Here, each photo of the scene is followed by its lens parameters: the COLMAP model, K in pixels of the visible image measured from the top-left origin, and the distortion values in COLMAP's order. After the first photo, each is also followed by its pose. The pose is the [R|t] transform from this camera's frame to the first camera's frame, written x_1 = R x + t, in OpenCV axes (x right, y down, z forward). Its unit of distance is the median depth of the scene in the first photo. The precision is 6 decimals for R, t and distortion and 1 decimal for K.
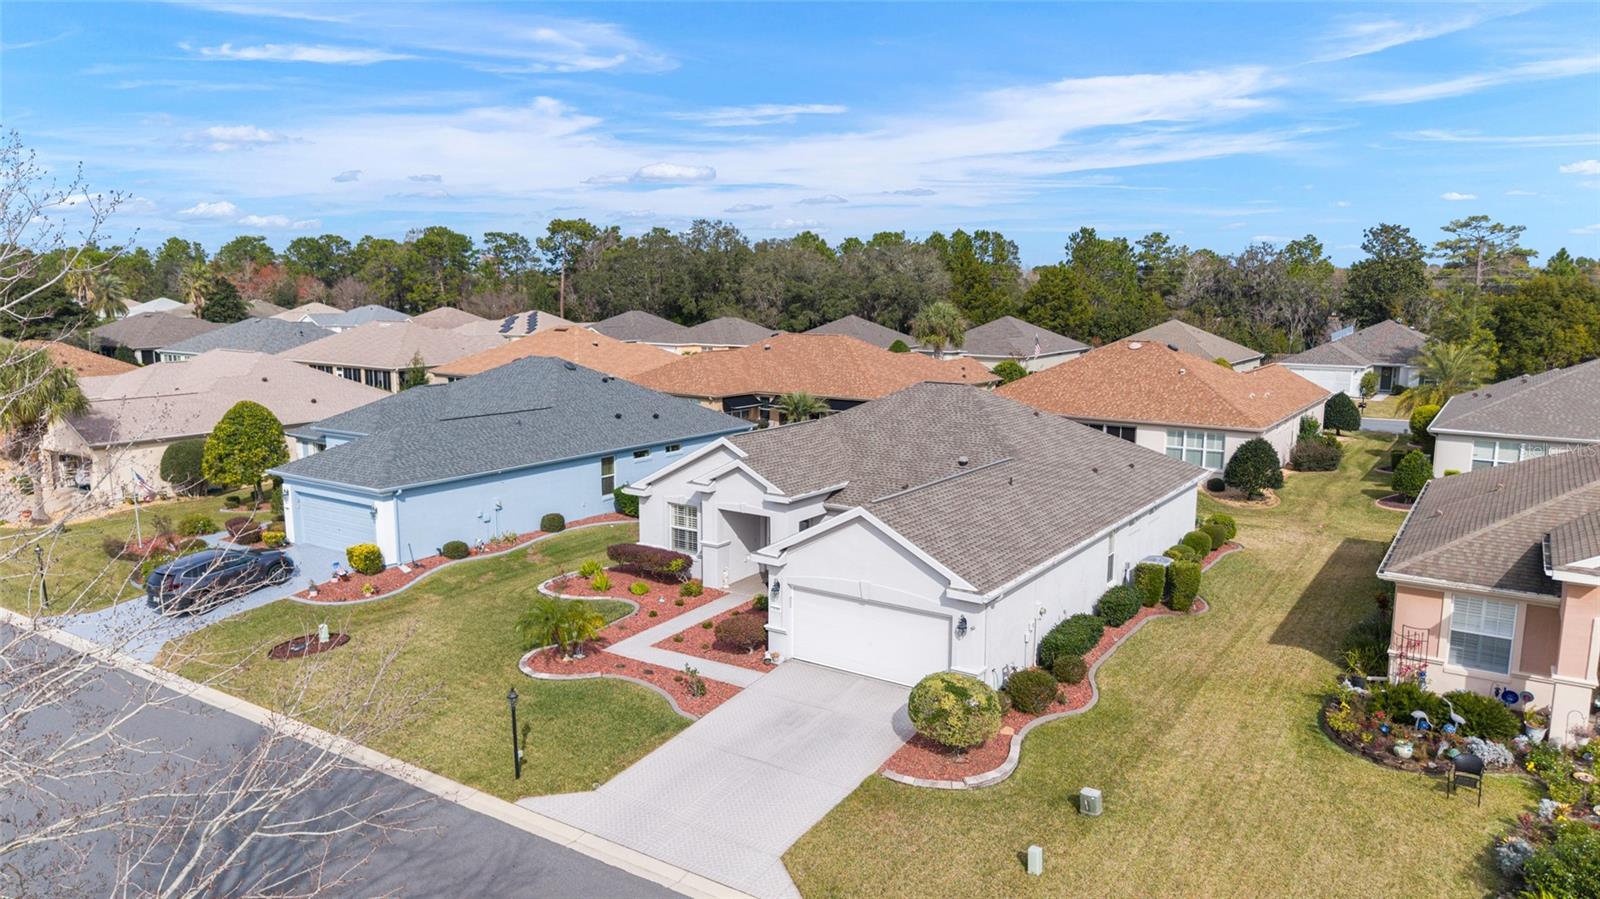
lens RADIAL K [[1060.8, 0, 804.1], [0, 1060.8, 465.0], [0, 0, 1]] dist [0.066226, -0.102154]
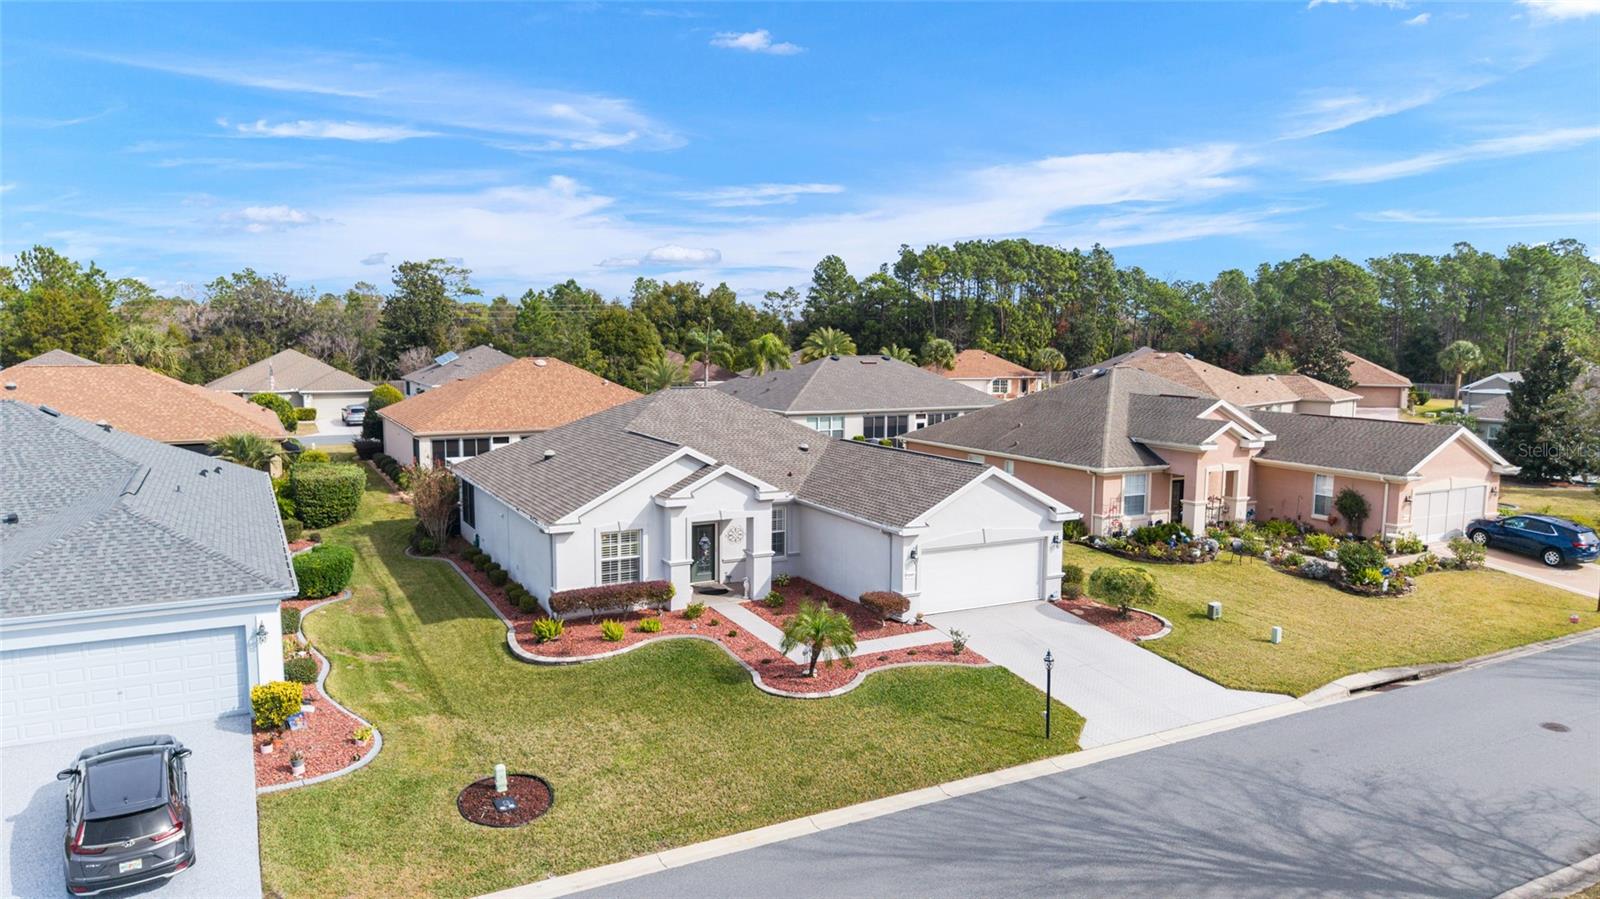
lens RADIAL K [[1060.8, 0, 804.1], [0, 1060.8, 465.0], [0, 0, 1]] dist [0.066226, -0.102154]
pose [[0.475163, -0.111244, 0.872837, -0.830450], [0.143331, 0.988512, 0.047959, -0.039061], [-0.868145, 0.102316, 0.485649, 0.432938]]
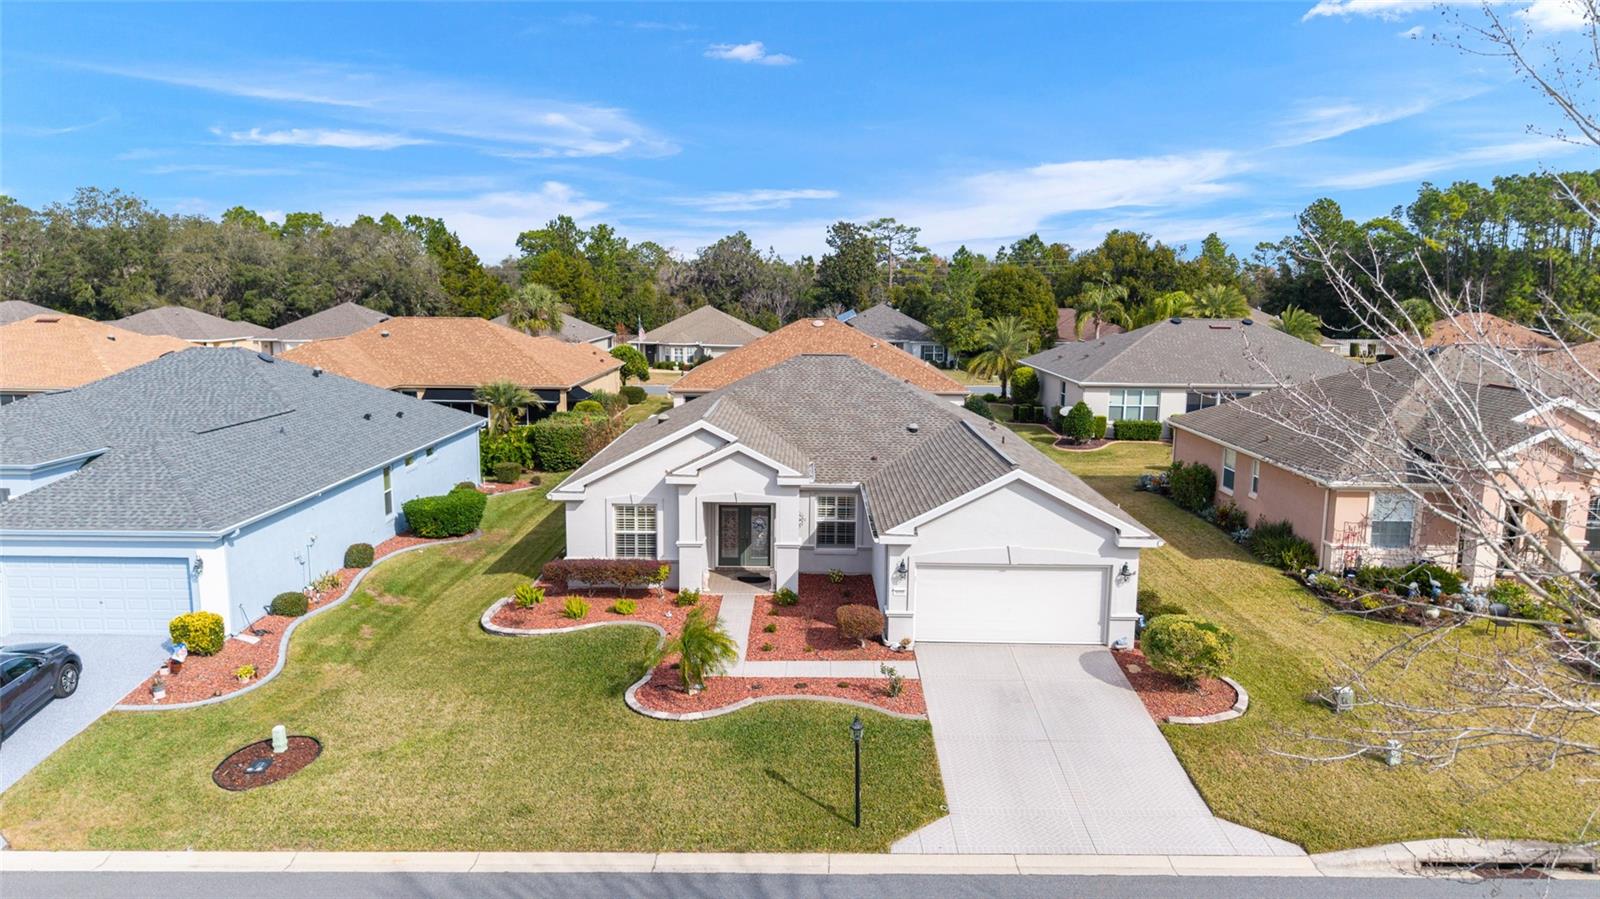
lens RADIAL K [[1060.8, 0, 804.1], [0, 1060.8, 465.0], [0, 0, 1]] dist [0.066226, -0.102154]
pose [[0.833781, -0.090317, 0.544658, -0.472029], [0.087374, 0.995682, 0.031352, -0.009135], [-0.545138, 0.021448, 0.838072, 0.211119]]
